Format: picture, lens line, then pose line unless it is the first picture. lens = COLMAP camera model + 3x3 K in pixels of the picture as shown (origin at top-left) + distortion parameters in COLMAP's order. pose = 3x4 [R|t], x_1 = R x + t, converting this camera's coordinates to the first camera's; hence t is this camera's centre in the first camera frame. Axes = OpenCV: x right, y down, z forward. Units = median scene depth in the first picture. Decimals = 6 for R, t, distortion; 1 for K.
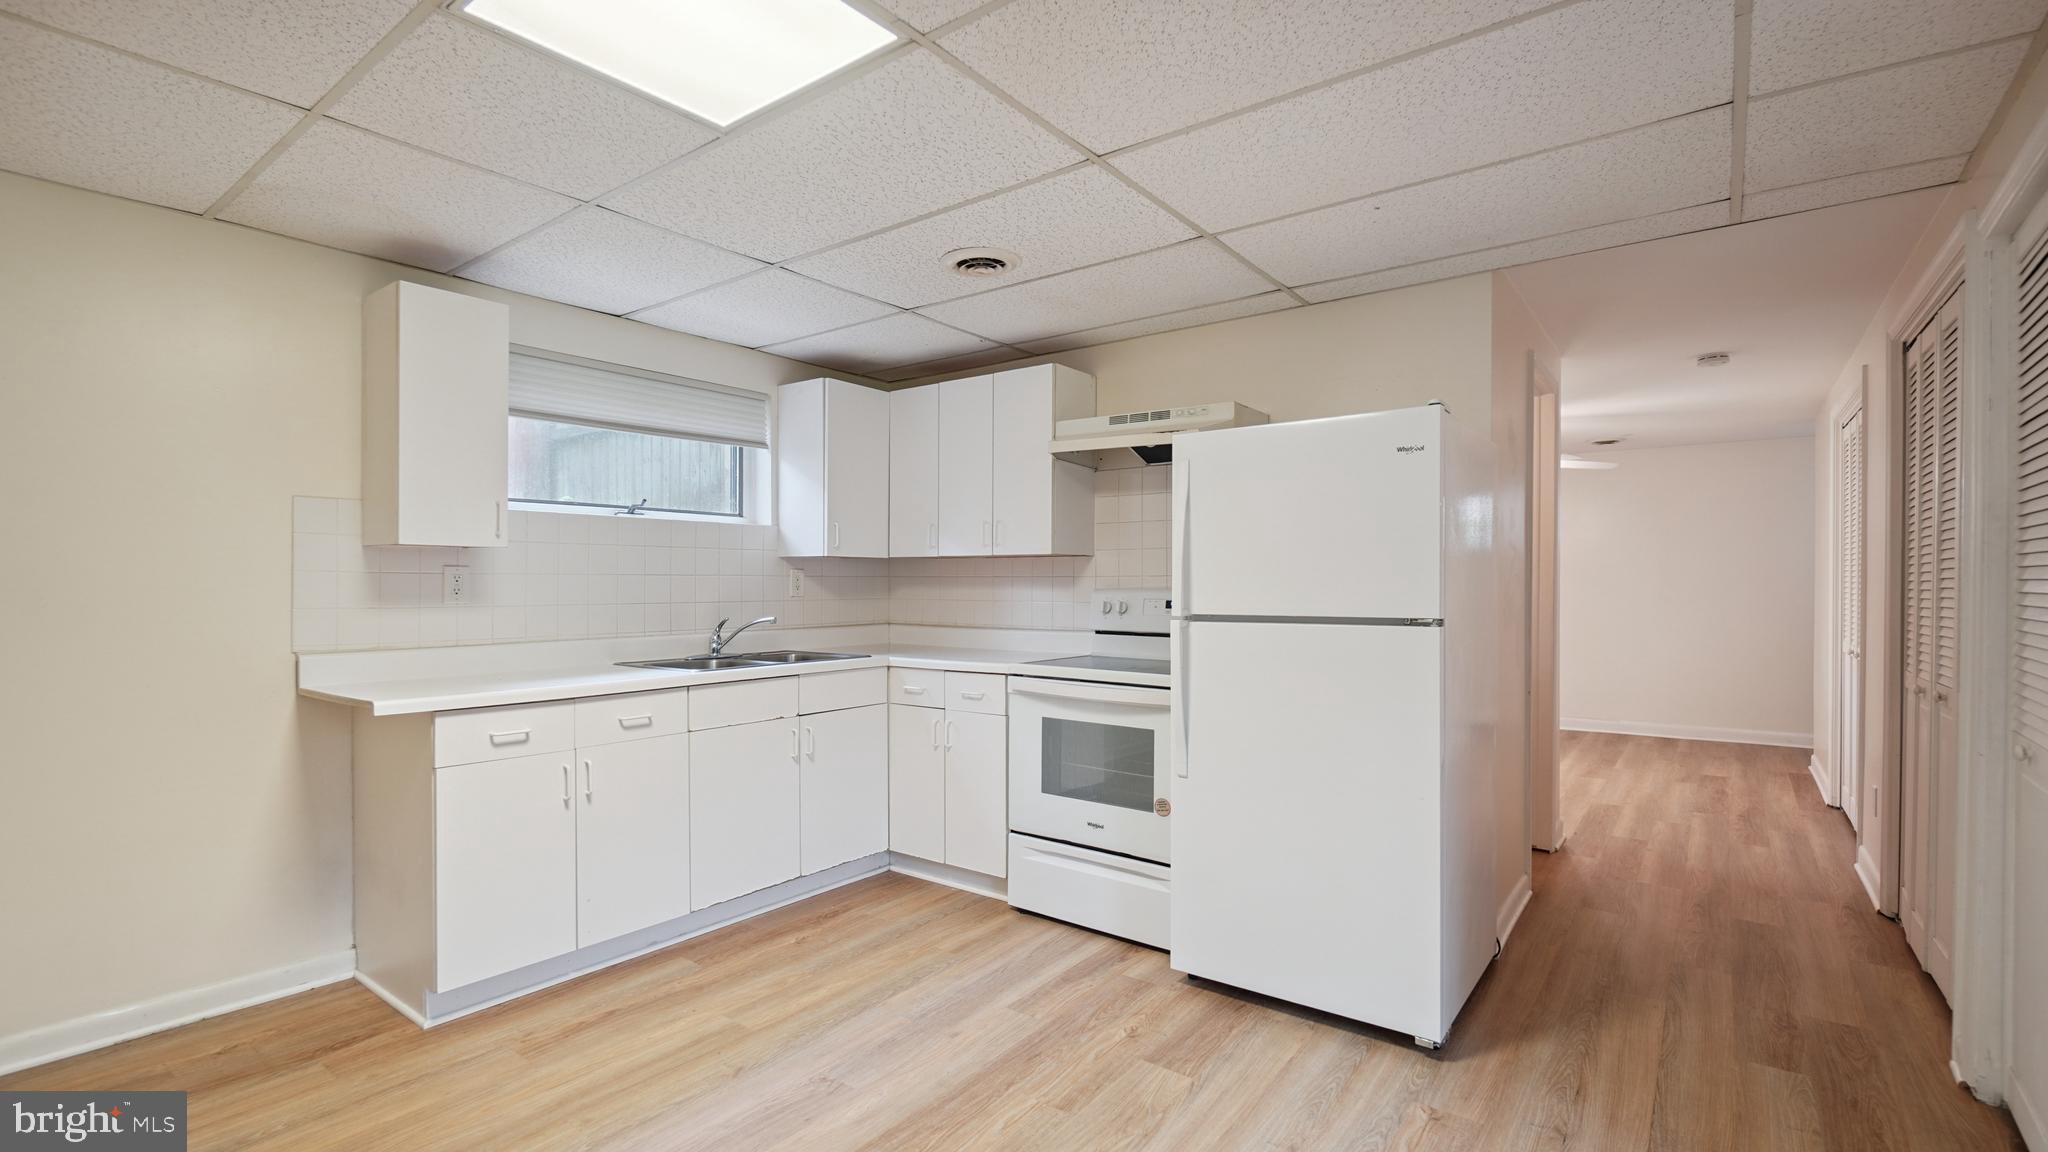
lens RADIAL K [[916.0, 0, 1013.1], [0, 916.0, 577.3], [0, 0, 1]] dist [-0.004080, -0.001375]
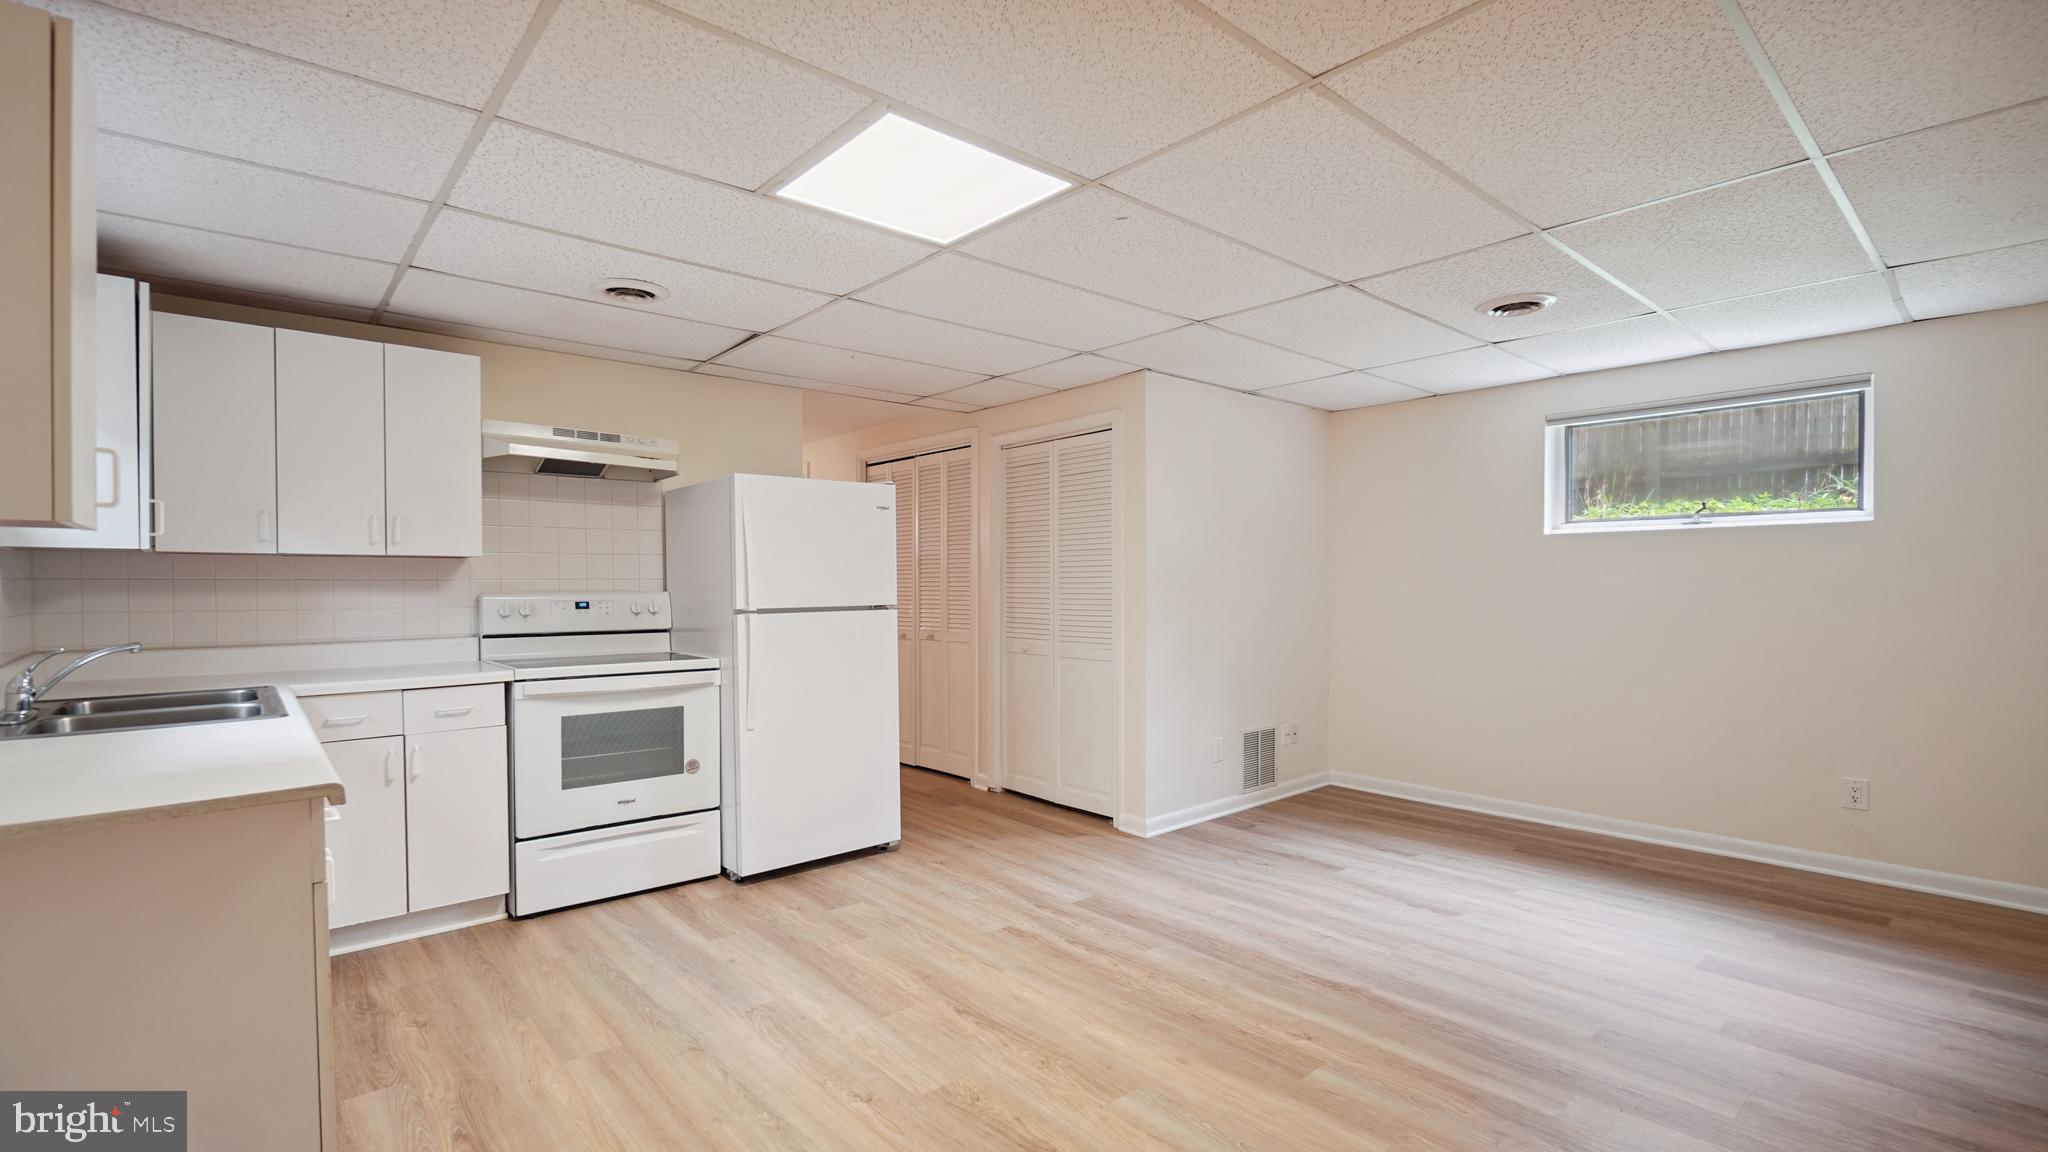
lens RADIAL K [[916.0, 0, 1013.0], [0, 916.0, 577.5], [0, 0, 1]] dist [-0.004080, -0.001375]
pose [[0.194595, 0.002967, 0.980879, -1.008440], [-0.003473, 0.999991, -0.002336, -0.003951], [-0.980878, -0.002952, 0.194603, 0.344875]]
